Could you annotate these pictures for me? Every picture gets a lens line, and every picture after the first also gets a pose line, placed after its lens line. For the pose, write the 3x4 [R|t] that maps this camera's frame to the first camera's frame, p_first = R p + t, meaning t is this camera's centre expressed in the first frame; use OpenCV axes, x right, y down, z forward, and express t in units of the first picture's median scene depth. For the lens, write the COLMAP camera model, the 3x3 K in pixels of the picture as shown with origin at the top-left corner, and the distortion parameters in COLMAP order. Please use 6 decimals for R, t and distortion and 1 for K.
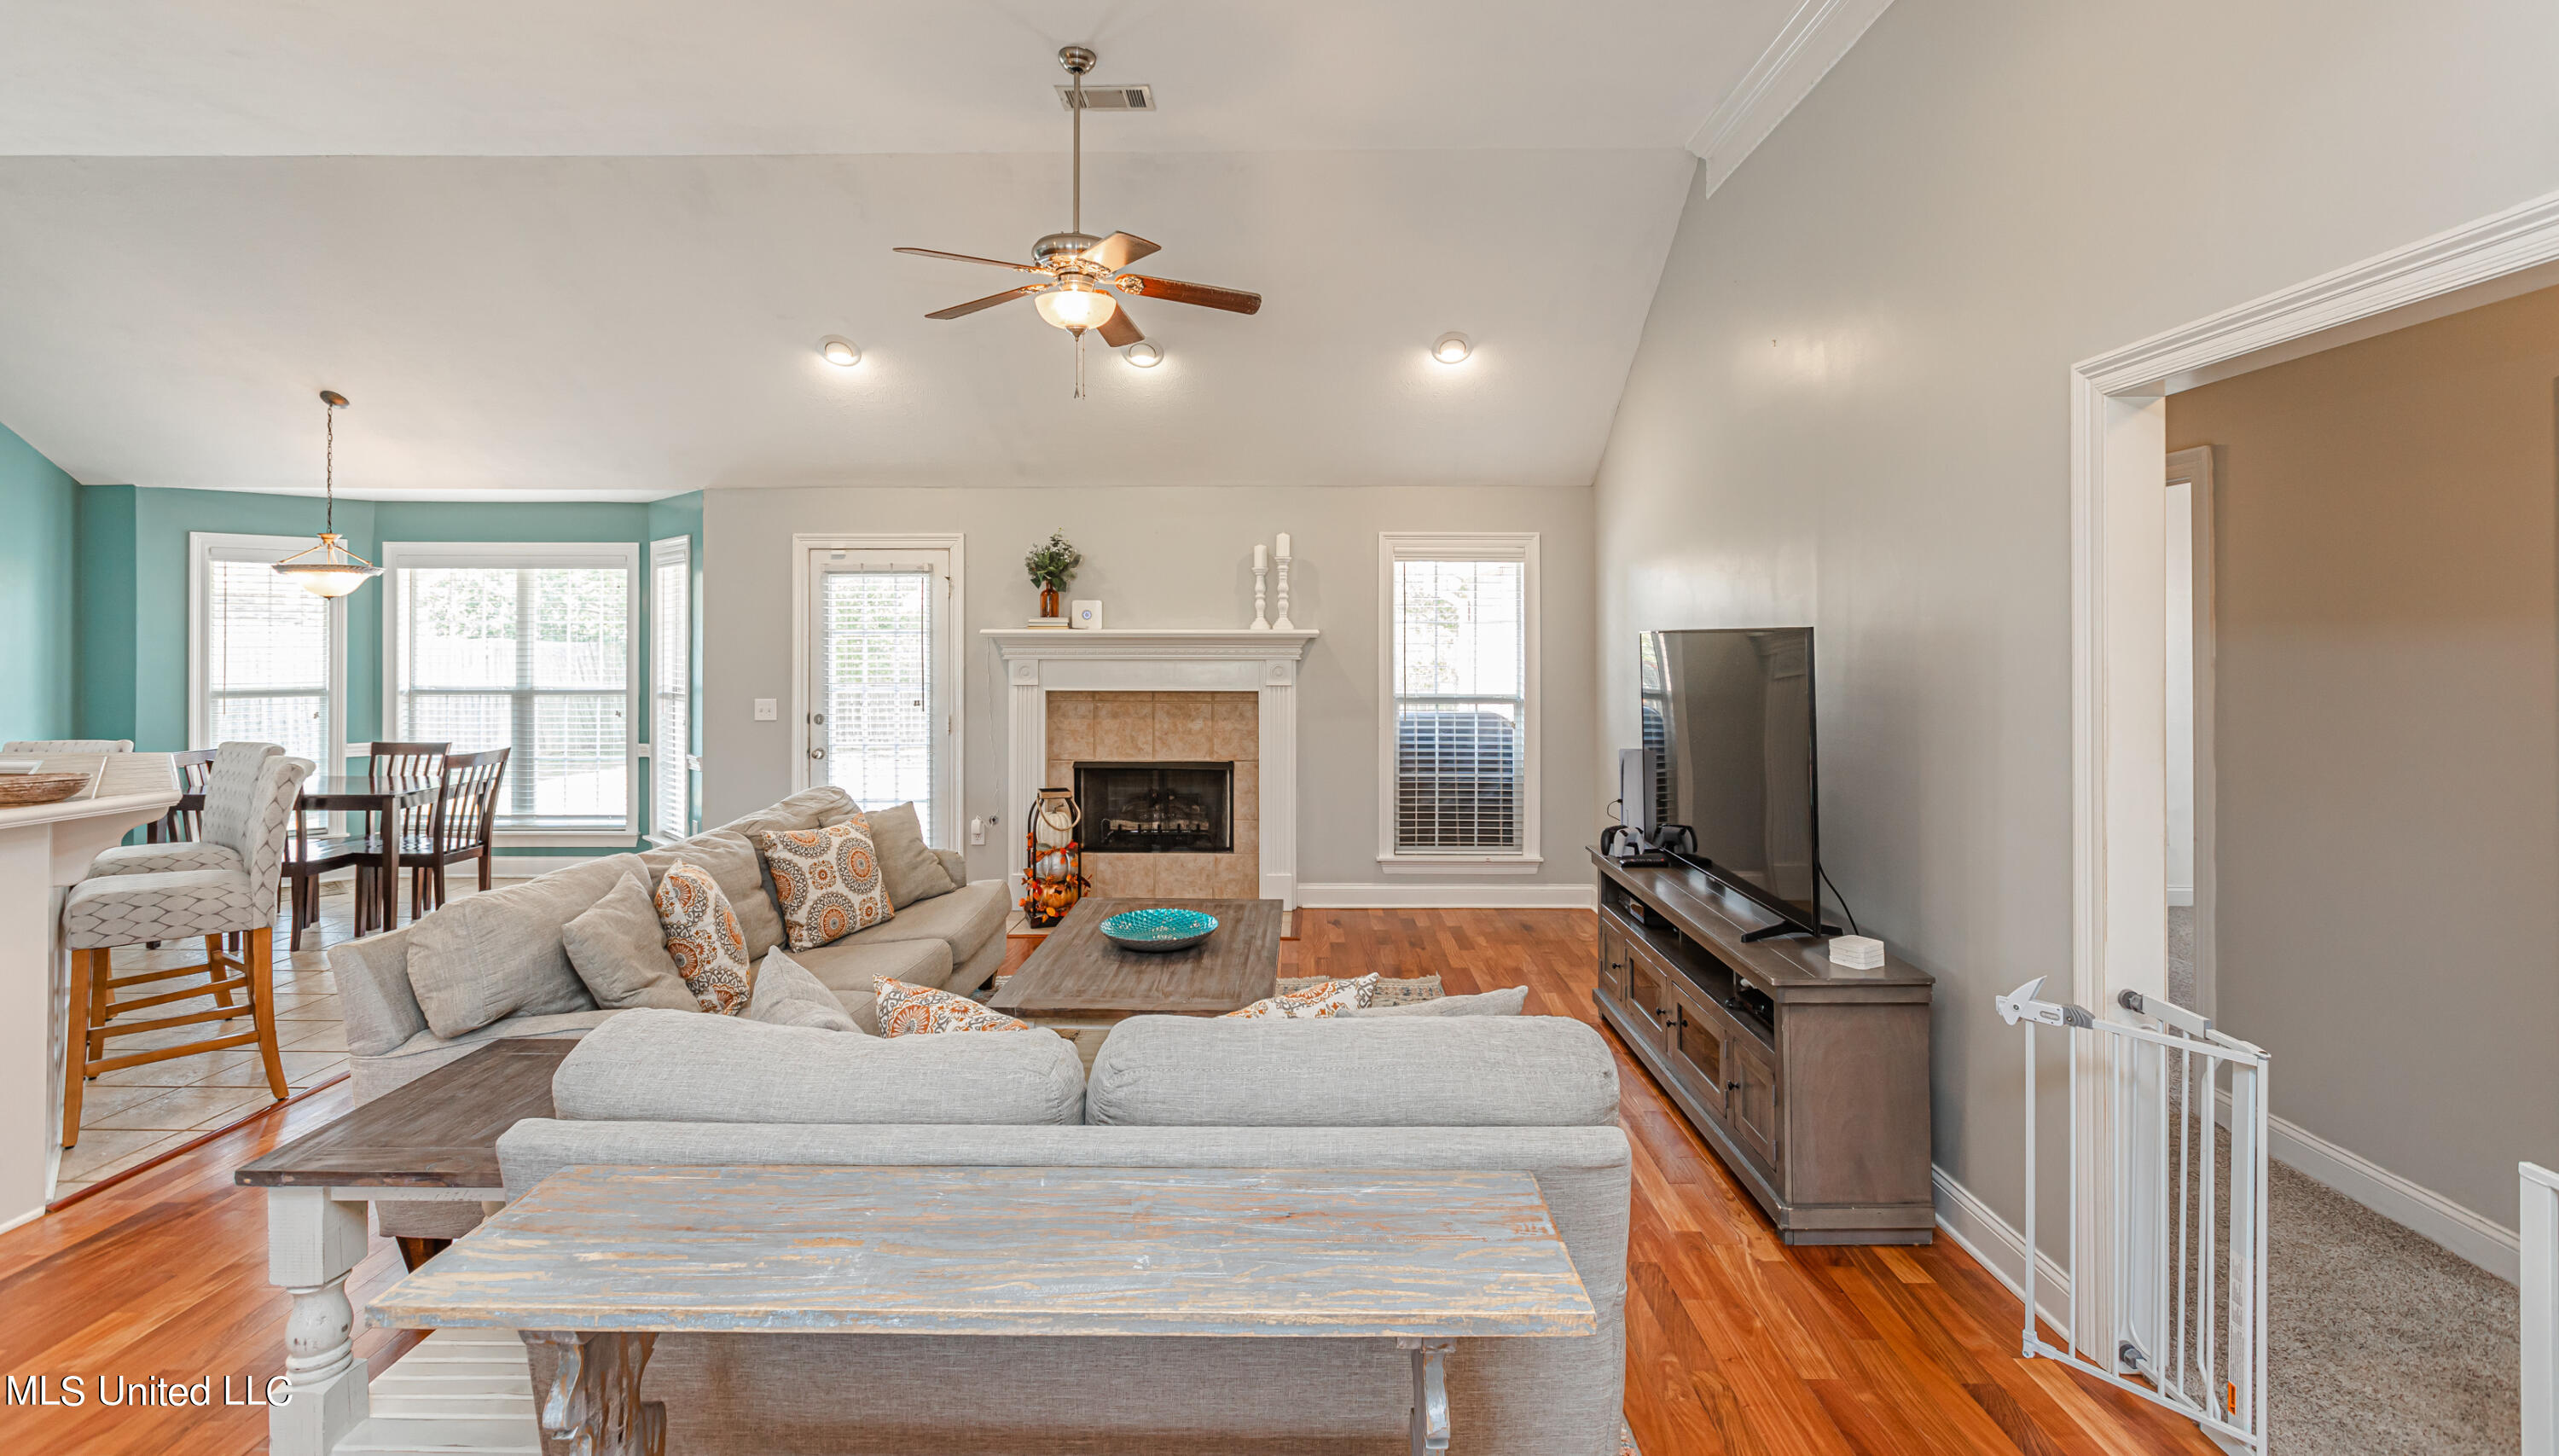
lens RADIAL K [[1130.2, 0, 1286.2], [0, 1130.2, 632.9], [0, 0, 1]] dist [0.001158, 0.000334]
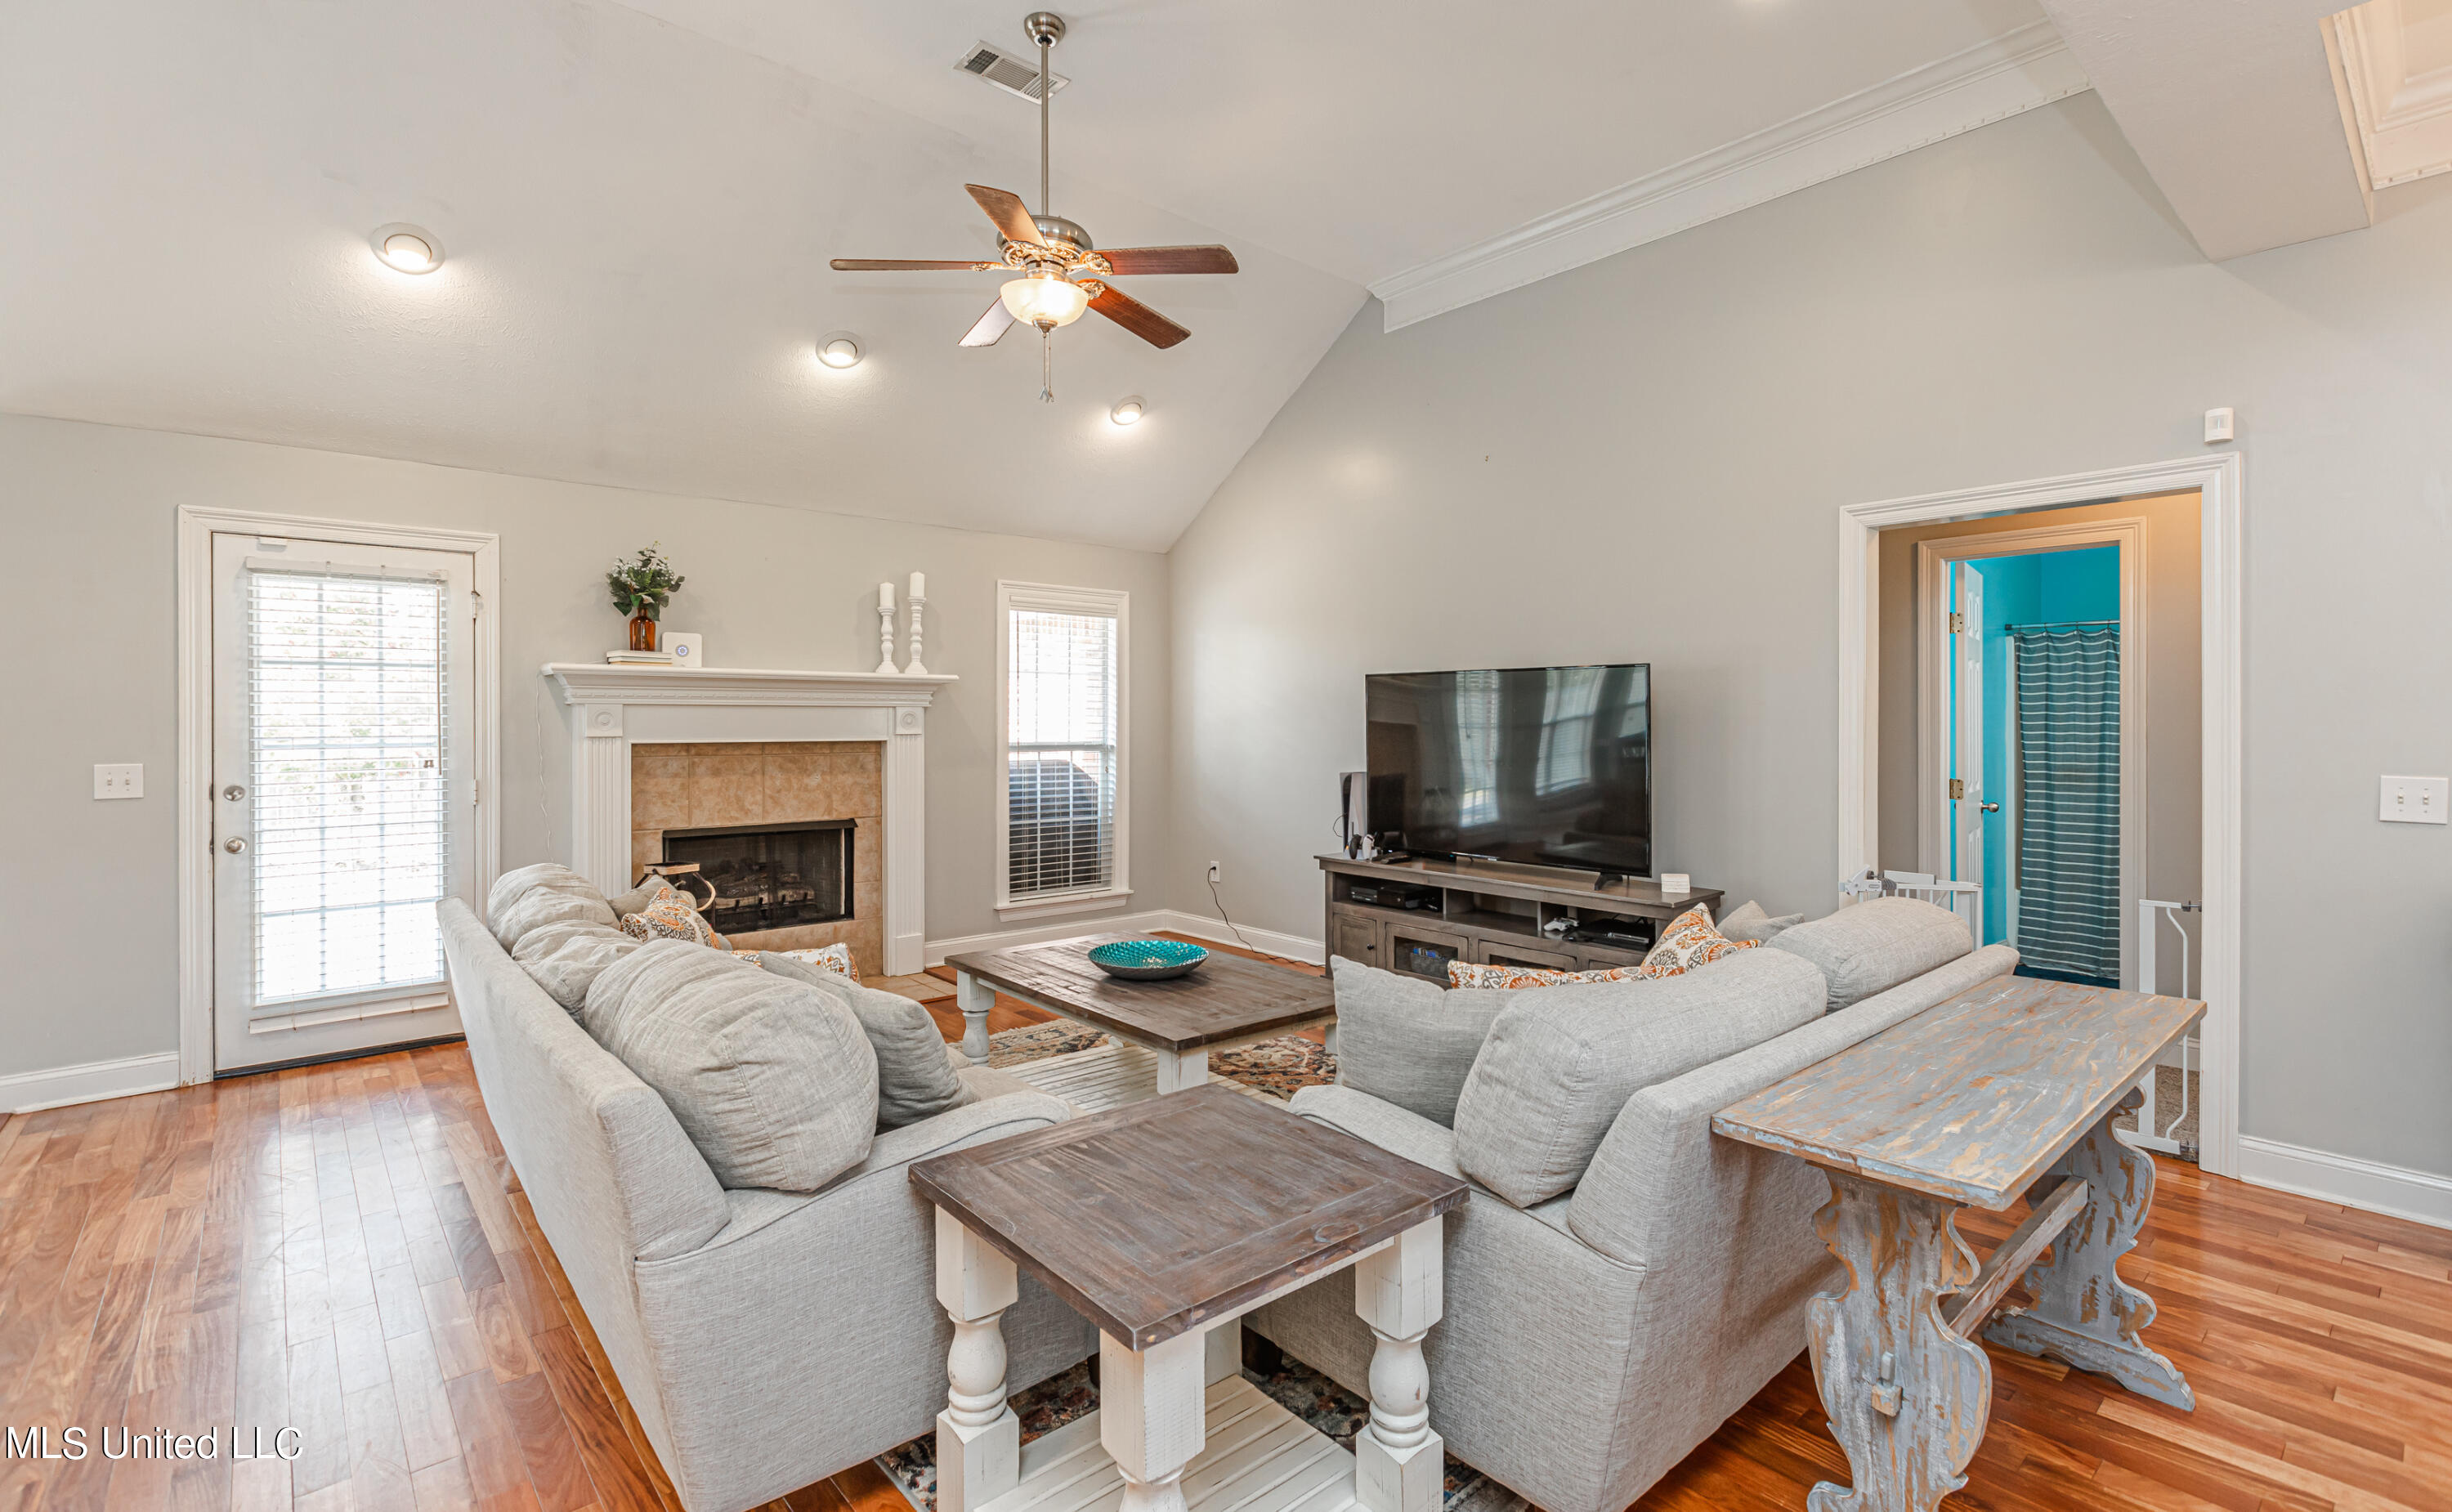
lens RADIAL K [[1098.3, 0, 1228.5], [0, 1098.3, 728.8], [0, 0, 1]] dist [-0.000620, 0.000144]
pose [[0.753760, -0.005739, 0.657125, -0.400082], [-0.003886, 0.999905, 0.013191, 0.028627], [-0.657139, -0.012497, 0.753666, 0.137521]]
